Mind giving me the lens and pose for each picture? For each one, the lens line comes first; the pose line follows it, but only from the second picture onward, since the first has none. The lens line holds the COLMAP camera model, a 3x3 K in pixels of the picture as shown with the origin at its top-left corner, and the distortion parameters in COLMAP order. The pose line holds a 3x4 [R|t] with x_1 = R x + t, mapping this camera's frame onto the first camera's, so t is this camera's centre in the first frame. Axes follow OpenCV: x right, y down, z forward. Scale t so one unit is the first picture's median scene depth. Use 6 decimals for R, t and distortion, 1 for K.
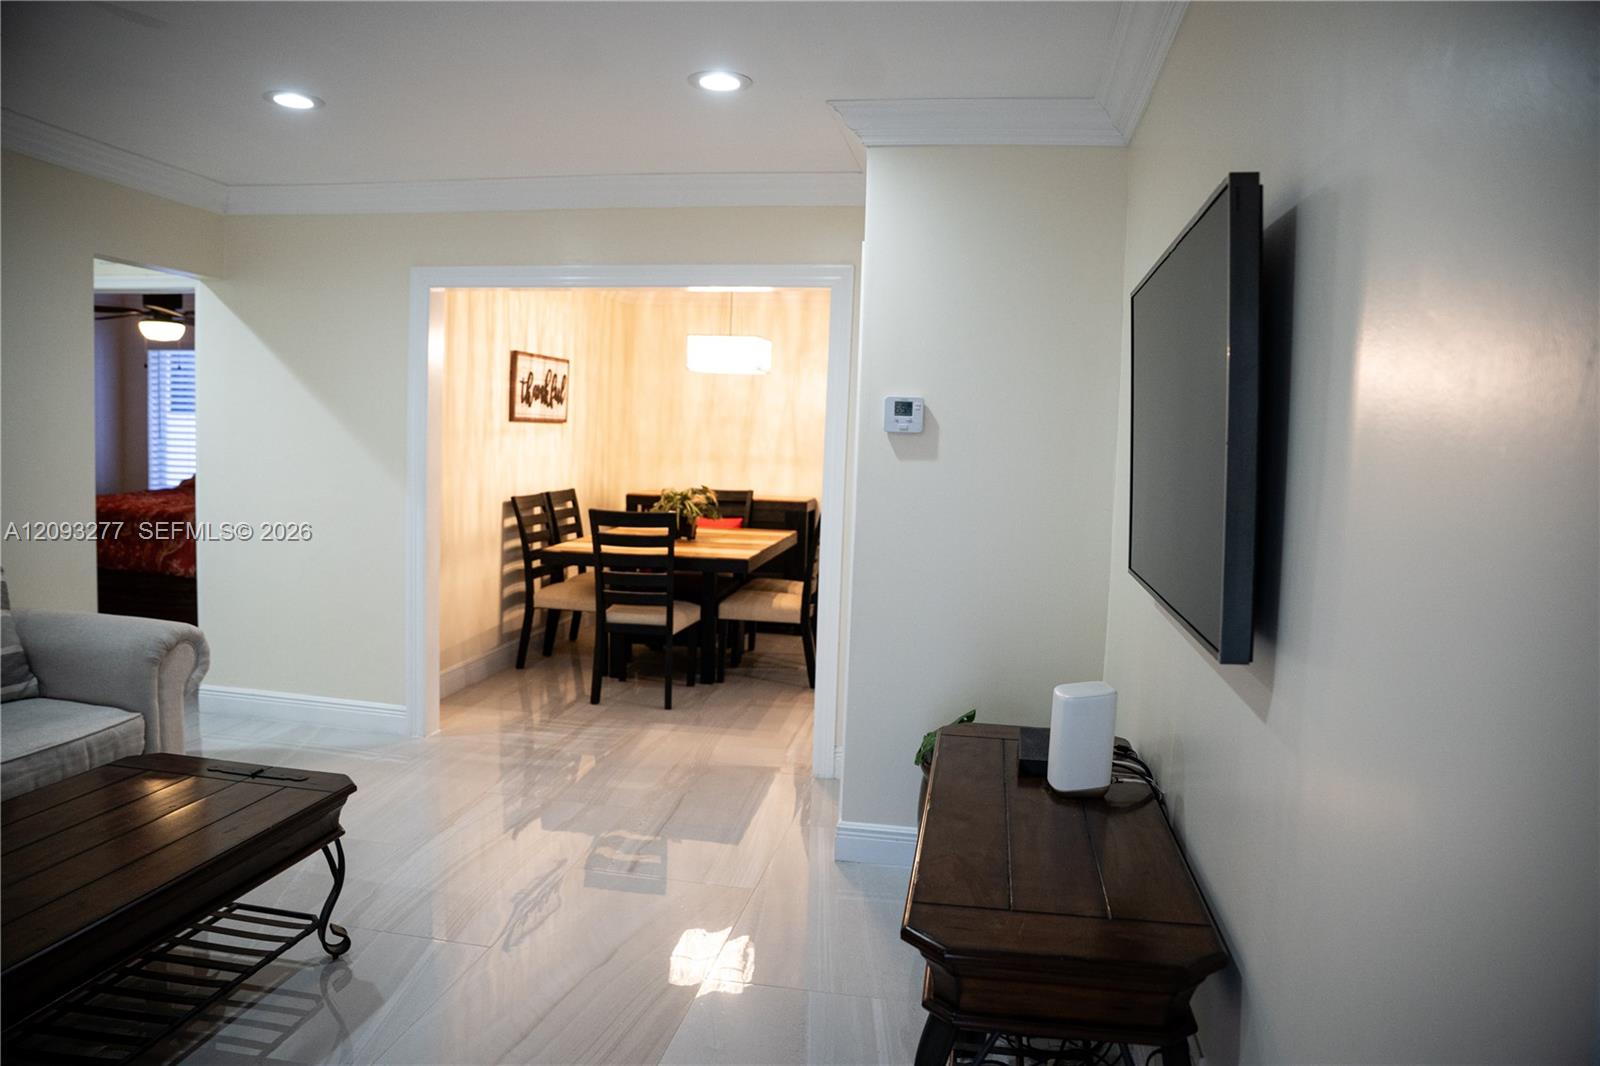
lens RADIAL K [[1099.3, 0, 800.0], [0, 1099.3, 533.0], [0, 0, 1]] dist [-0.178376, 0.125072]
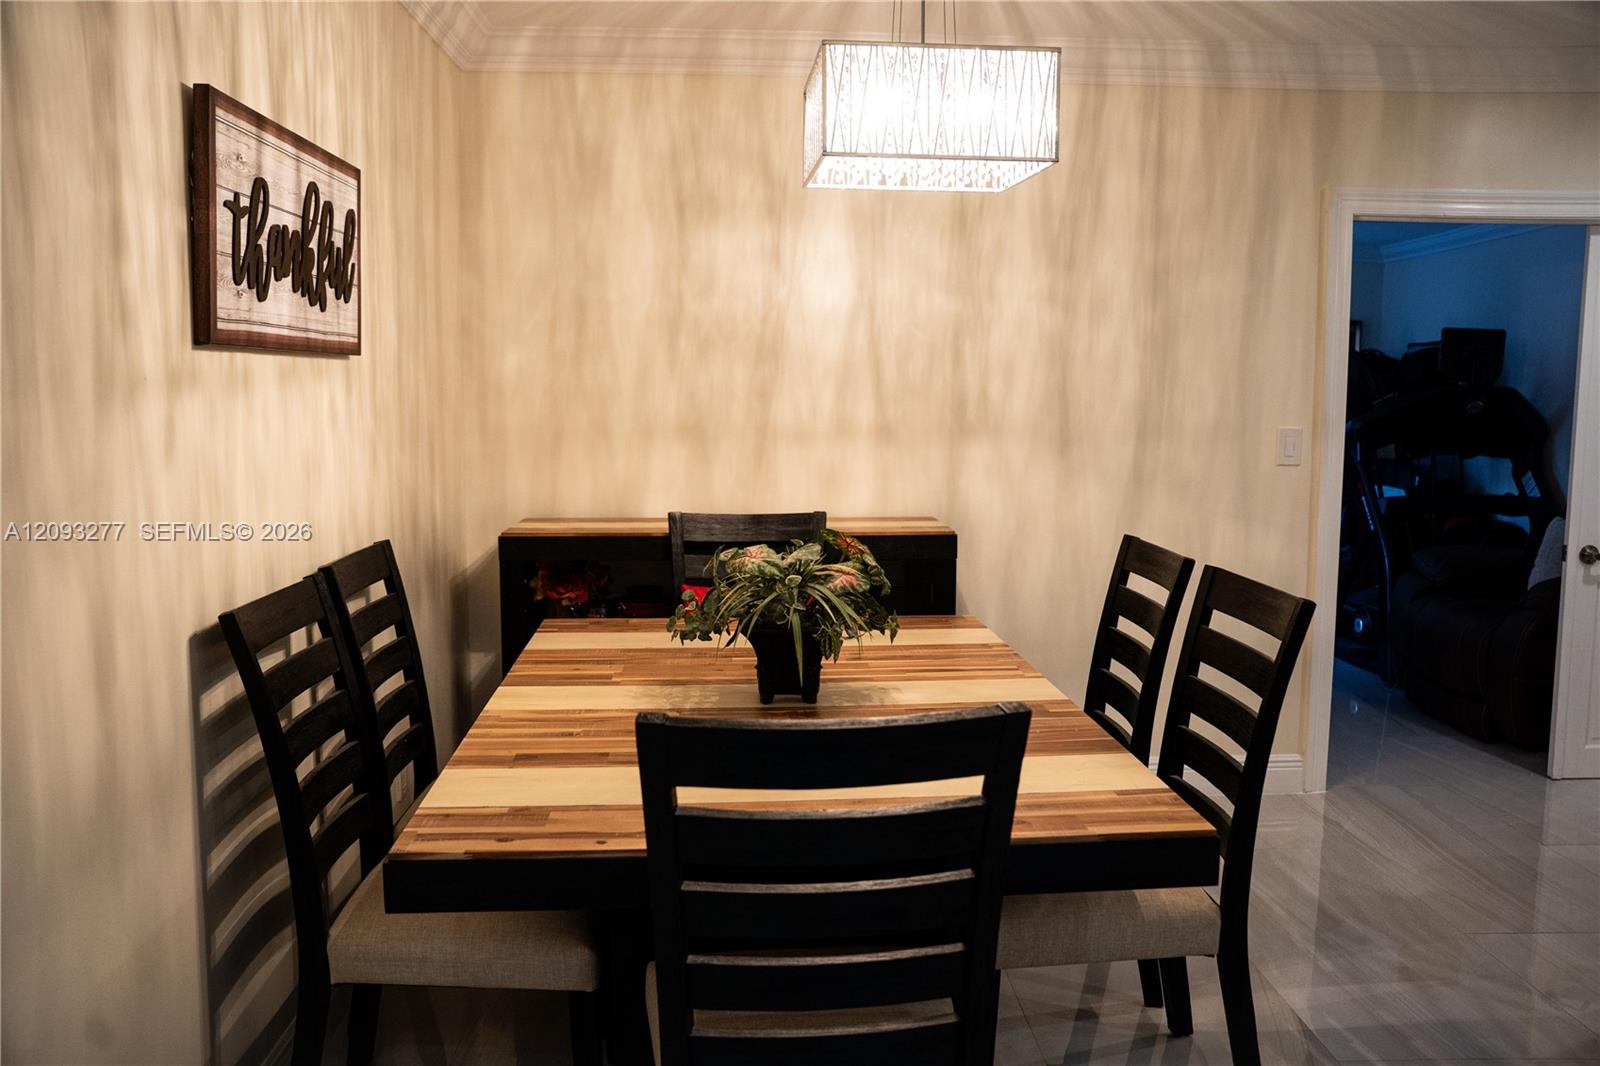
lens RADIAL K [[1268.2, 0, 753.9], [0, 1268.2, 530.4], [0, 0, 1]] dist [-0.086847, 0.005768]
pose [[0.981903, -0.059723, 0.179723, -0.178963], [0.054626, 0.997955, 0.033180, -0.056249], [-0.181337, -0.022762, 0.983158, 0.629037]]
